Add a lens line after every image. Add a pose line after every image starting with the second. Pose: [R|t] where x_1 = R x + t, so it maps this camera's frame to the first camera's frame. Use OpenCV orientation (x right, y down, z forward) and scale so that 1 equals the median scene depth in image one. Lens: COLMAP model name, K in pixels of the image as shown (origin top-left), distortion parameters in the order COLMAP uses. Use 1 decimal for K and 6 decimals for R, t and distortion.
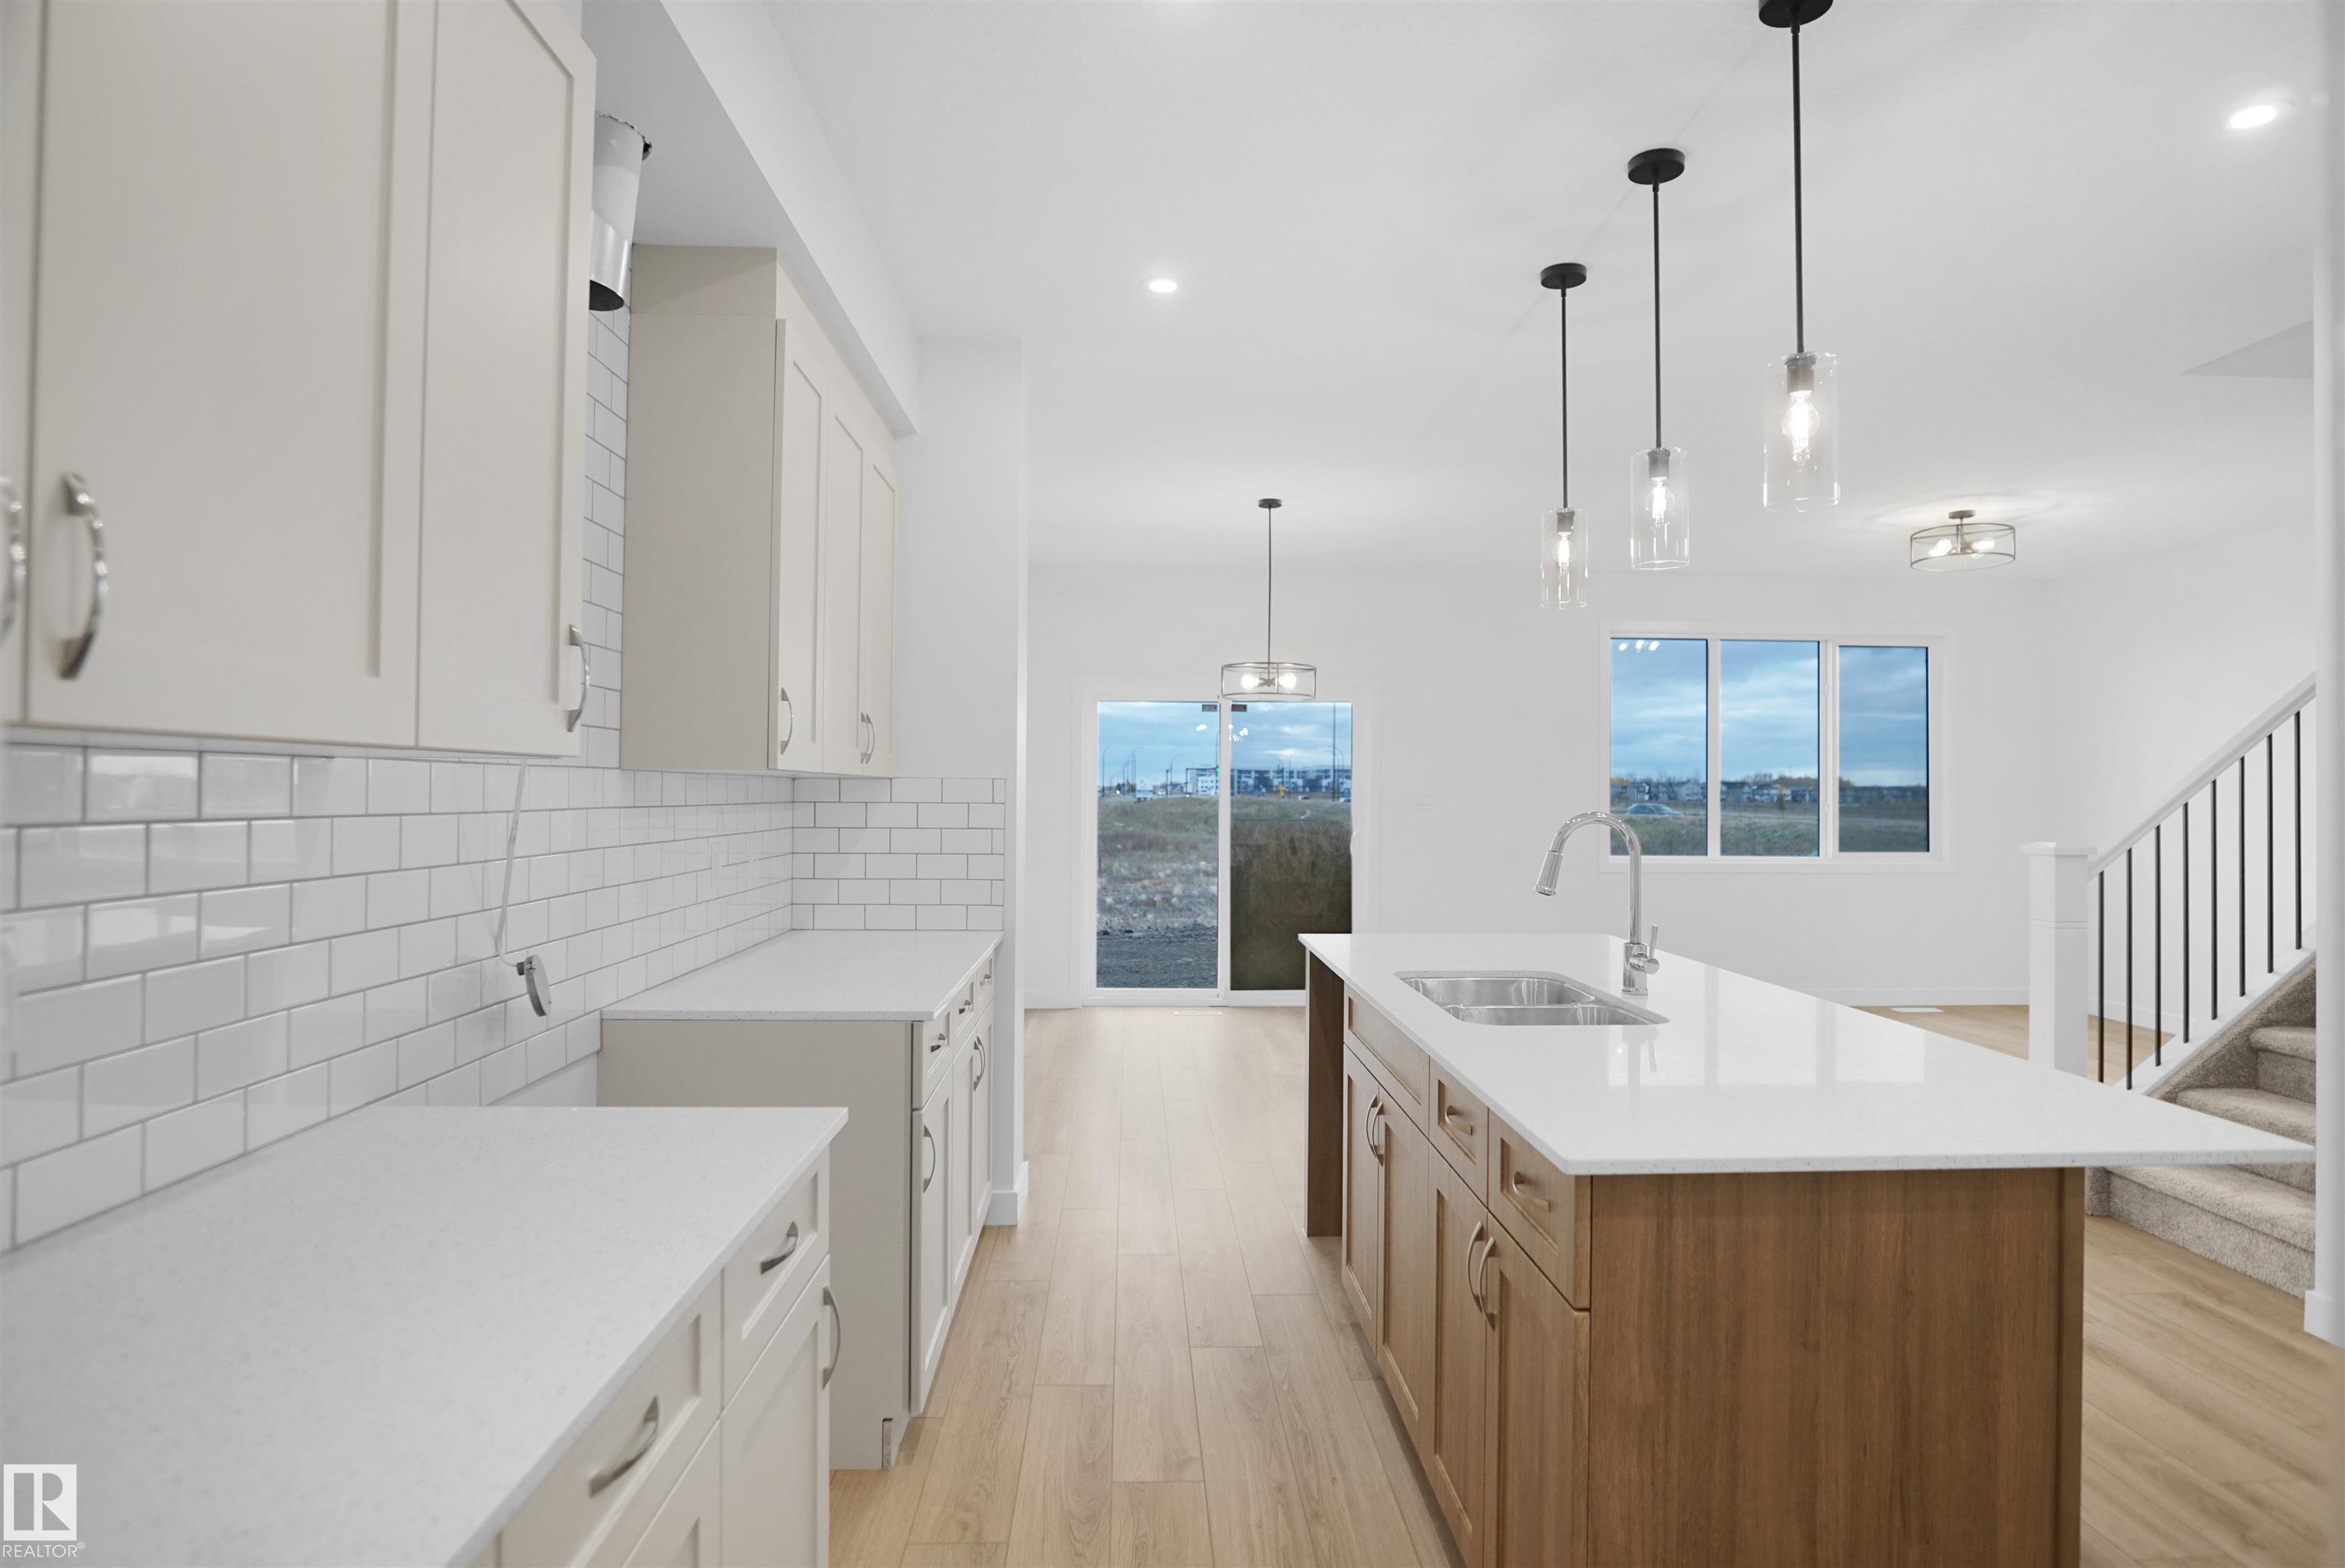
lens RADIAL K [[1276.9, 0, 1191.3], [0, 1276.9, 781.8], [0, 0, 1]] dist [-0.033257, 0.009992]
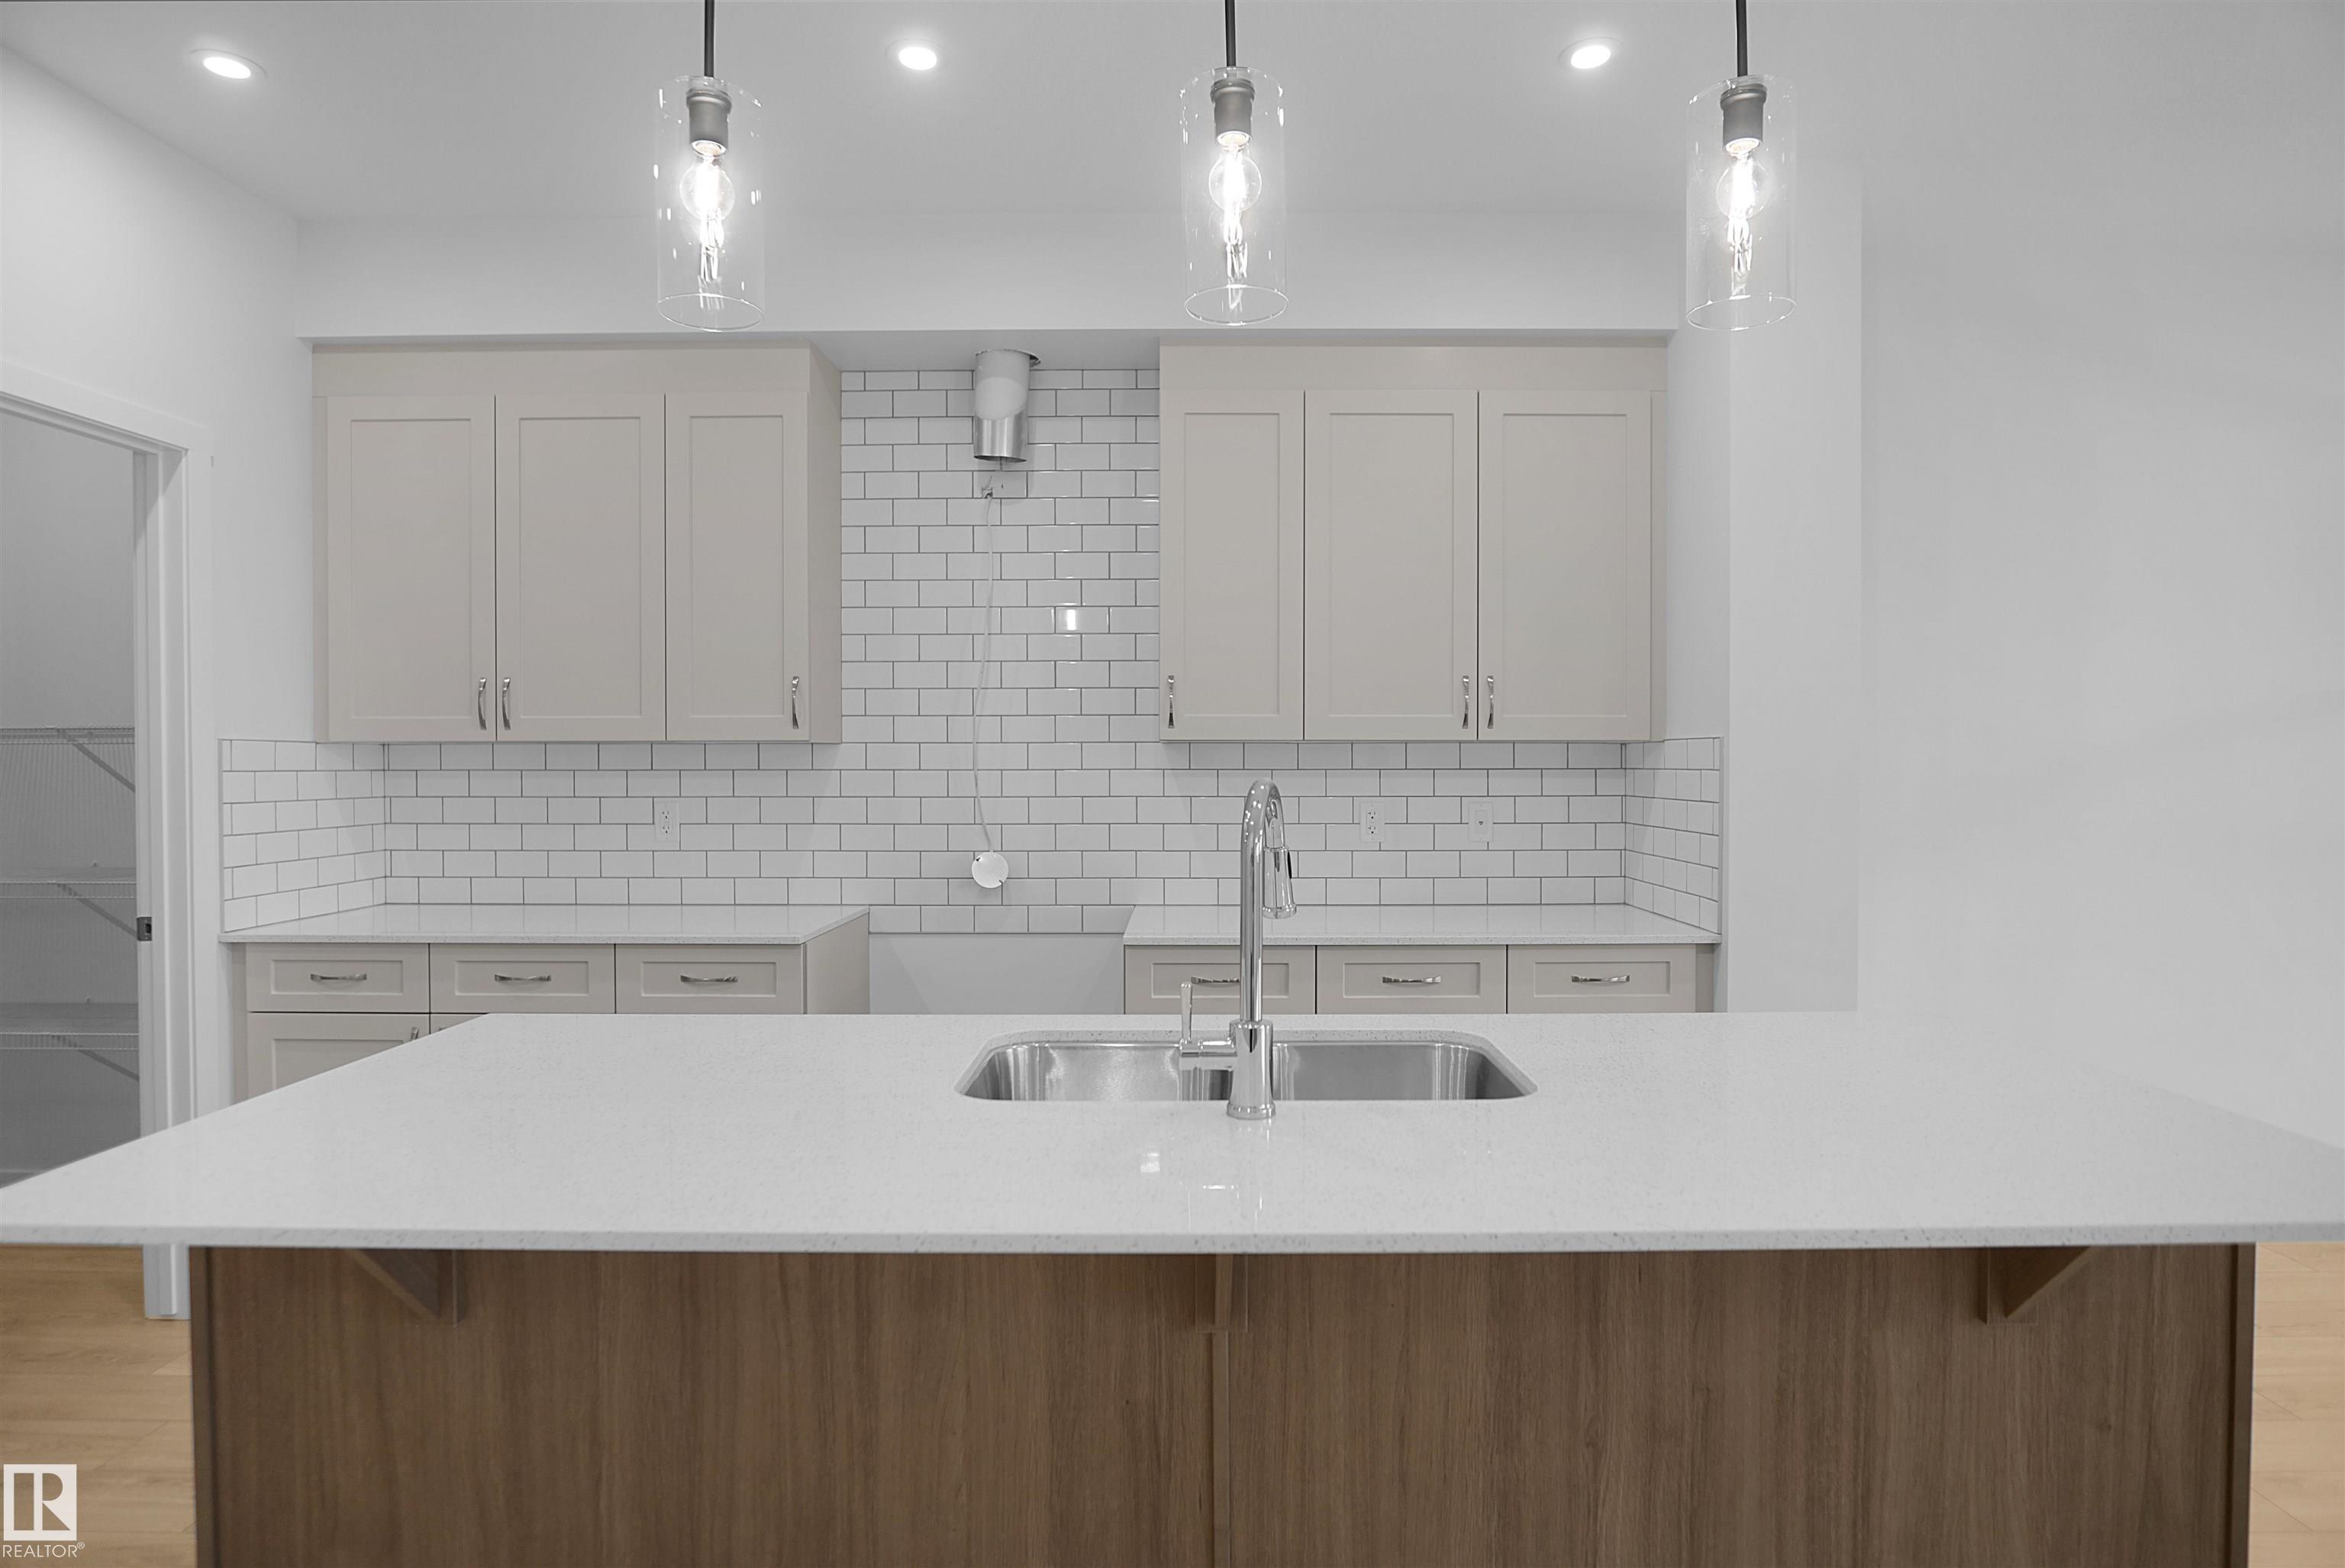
lens RADIAL K [[1276.9, 0, 1176.2], [0, 1276.9, 774.1], [0, 0, 1]] dist [-0.033257, 0.009992]
pose [[-0.062548, 0.004838, -0.998030, 0.307738], [0.010362, 0.999937, 0.004198, 0.006099], [0.997988, -0.010080, -0.062594, 0.345168]]
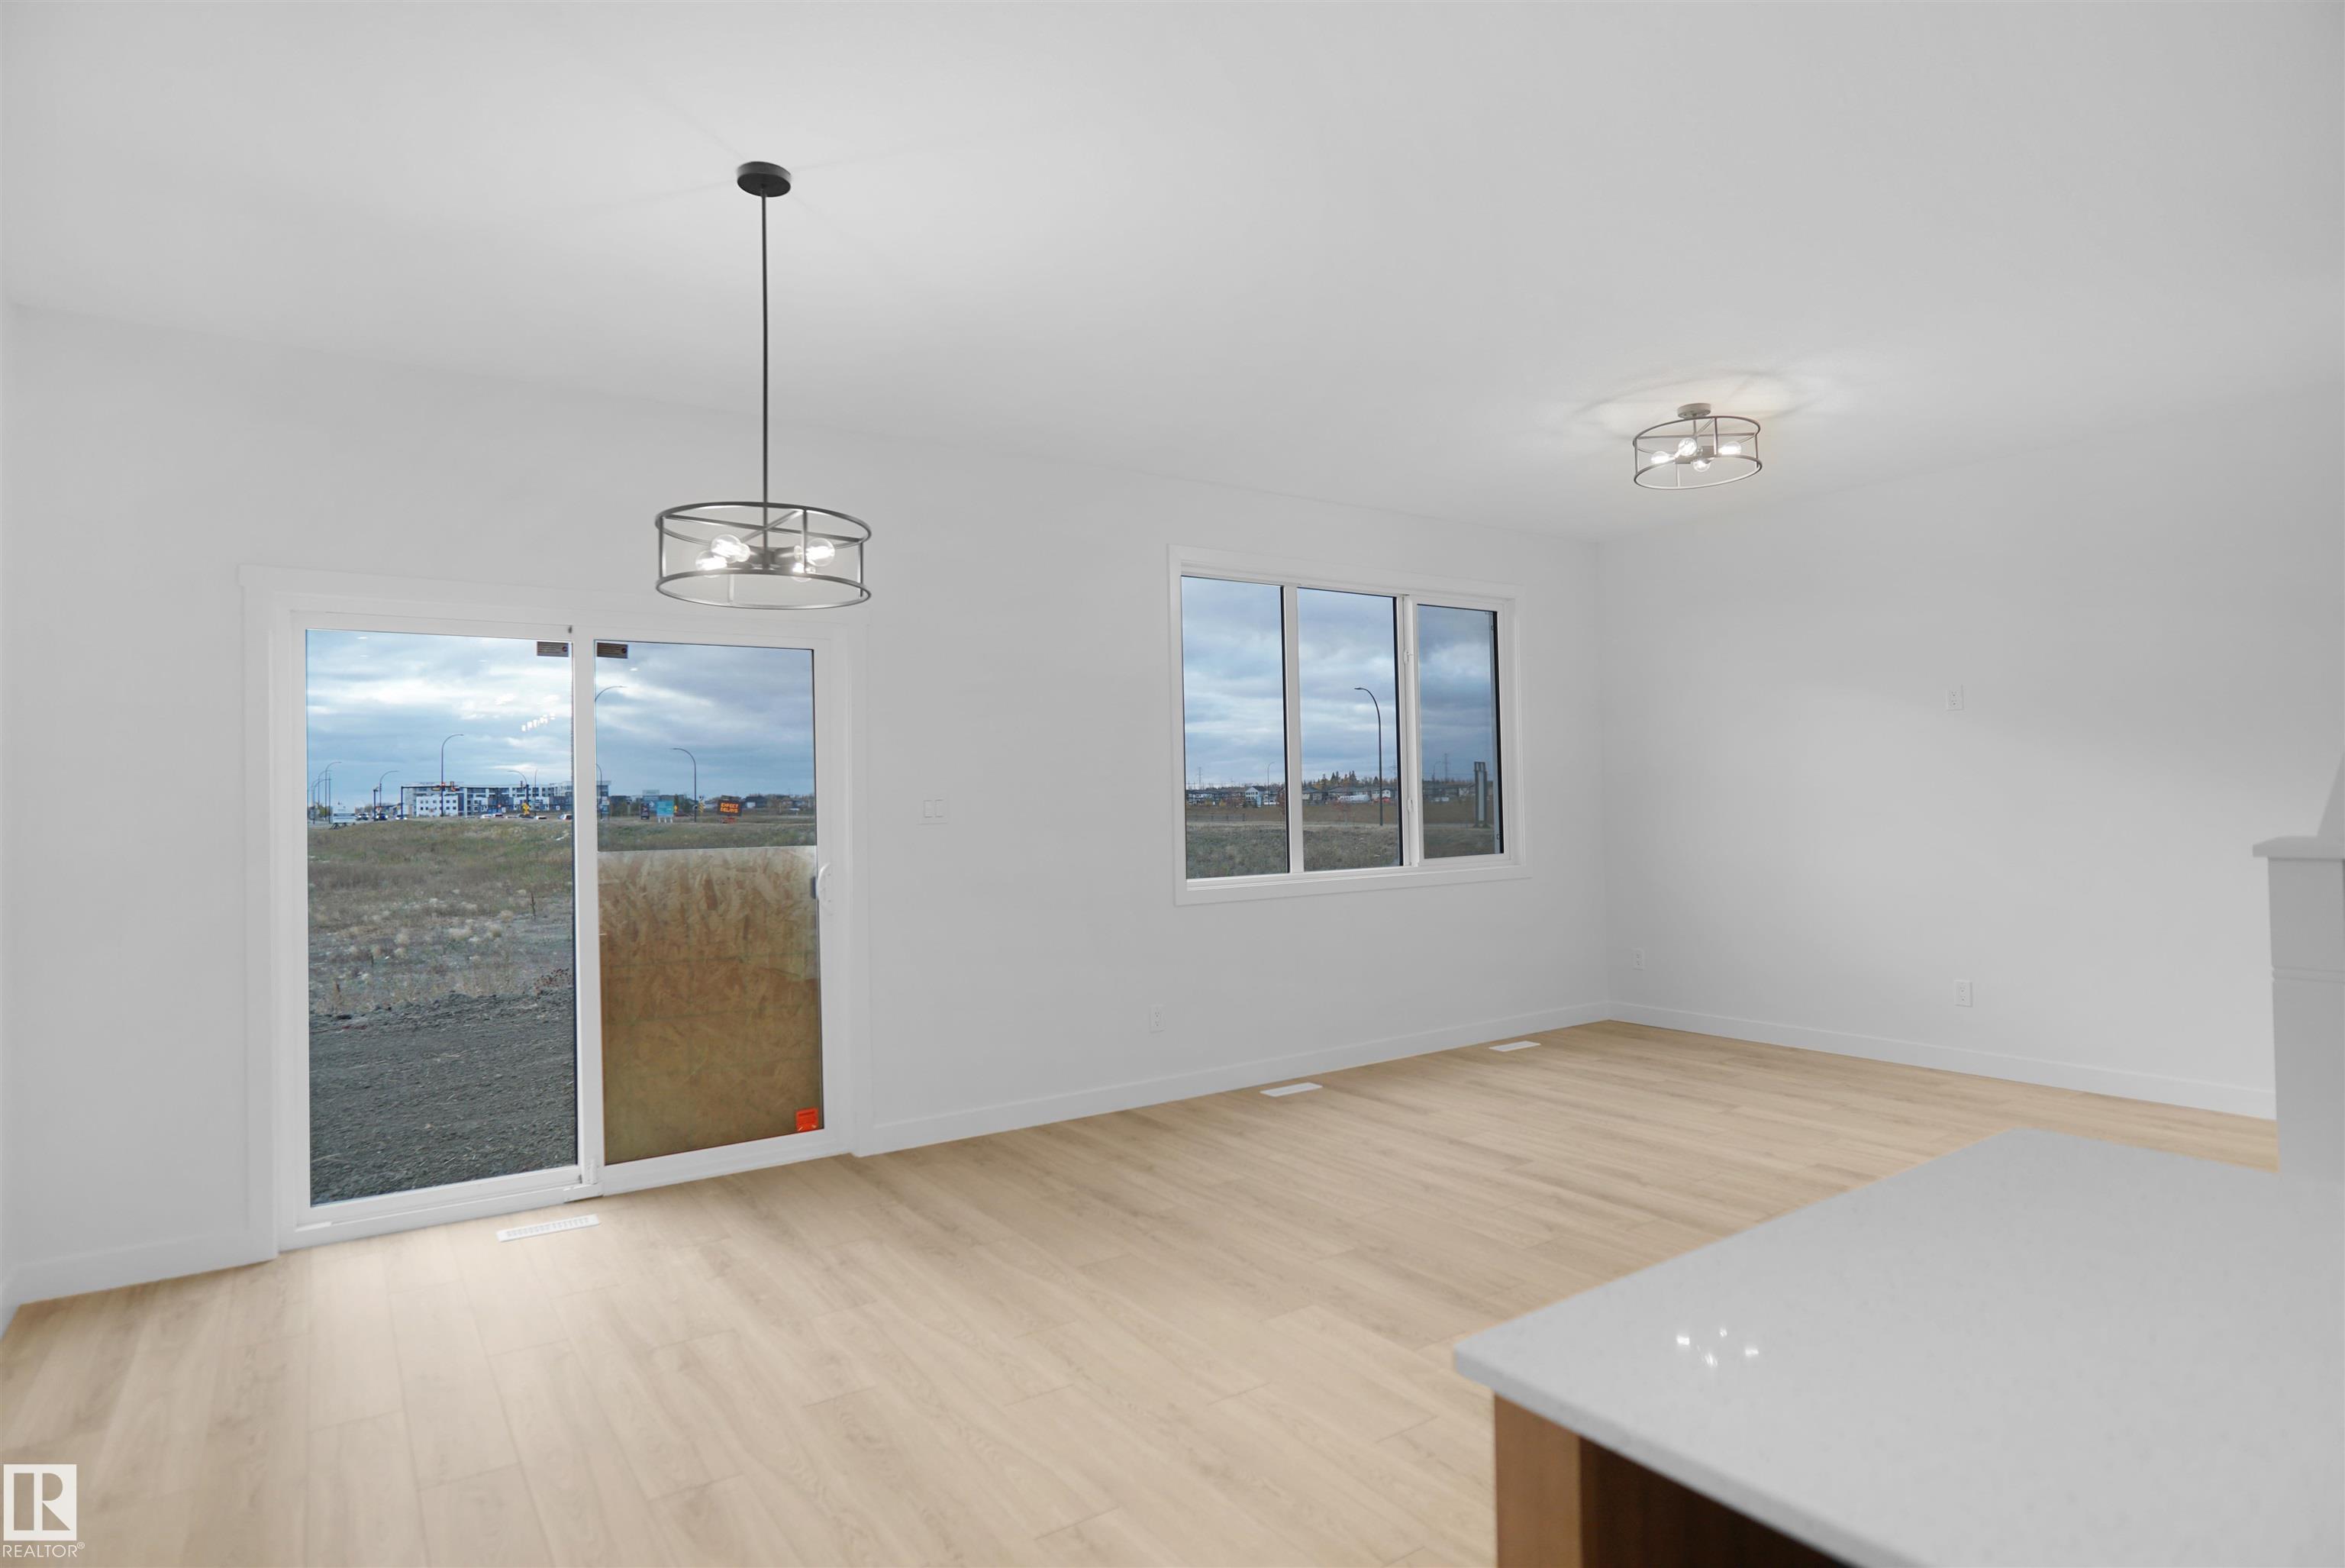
lens RADIAL K [[1276.9, 0, 1180.0], [0, 1276.9, 769.2], [0, 0, 1]] dist [-0.033257, 0.009992]
pose [[0.852394, -0.011167, 0.522781, -0.039782], [0.021369, 0.999681, -0.013488, 0.006022], [-0.522463, 0.022668, 0.852360, 0.393470]]
